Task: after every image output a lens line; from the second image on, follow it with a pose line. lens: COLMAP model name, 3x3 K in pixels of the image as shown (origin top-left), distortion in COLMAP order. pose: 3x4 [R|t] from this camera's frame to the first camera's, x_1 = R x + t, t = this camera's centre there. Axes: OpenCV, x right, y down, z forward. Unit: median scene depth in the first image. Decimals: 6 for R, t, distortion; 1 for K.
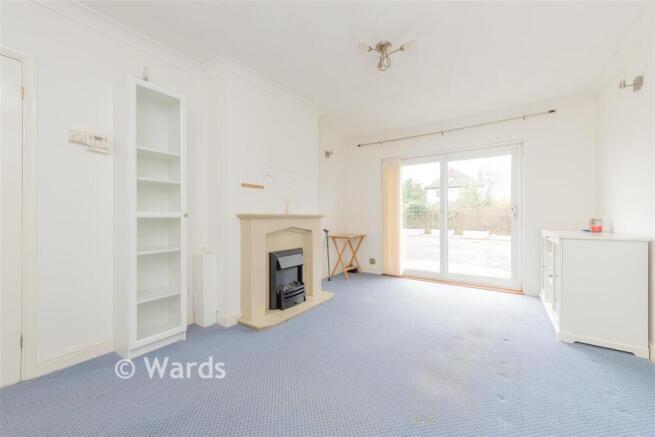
lens RADIAL K [[264.2, 0, 324.1], [0, 264.2, 218.4], [0, 0, 1]] dist [0.004299, 0.000142]
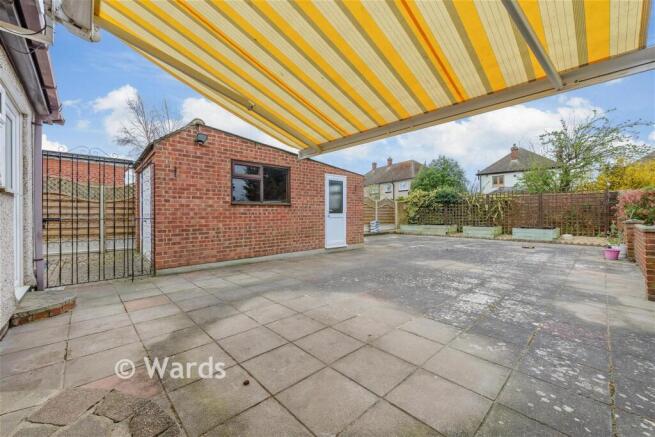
lens RADIAL K [[264.2, 0, 326.2], [0, 264.2, 214.5], [0, 0, 1]] dist [0.004299, 0.000142]
pose [[0.976632, -0.003833, -0.214886, 0.213457], [0.002718, 0.999981, -0.005484, 0.014809], [0.214903, 0.004772, 0.976624, 0.260629]]
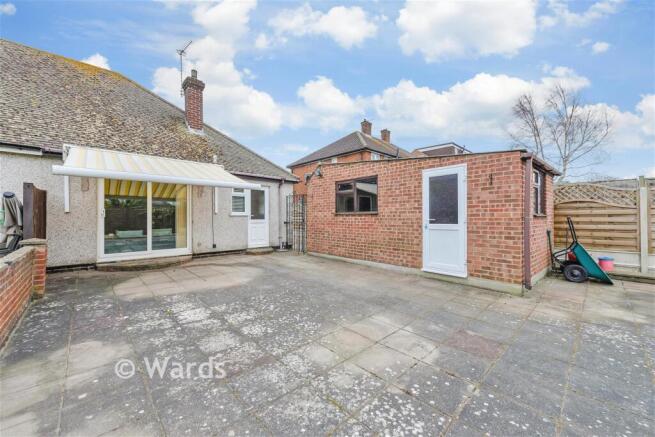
lens RADIAL K [[264.2, 0, 322.8], [0, 264.2, 216.4], [0, 0, 1]] dist [0.004299, 0.000142]
pose [[-0.248355, 0.000993, -0.968669, 0.485694], [-0.006446, 0.999976, 0.002678, 0.000936], [0.968648, 0.006909, -0.248342, 0.677908]]
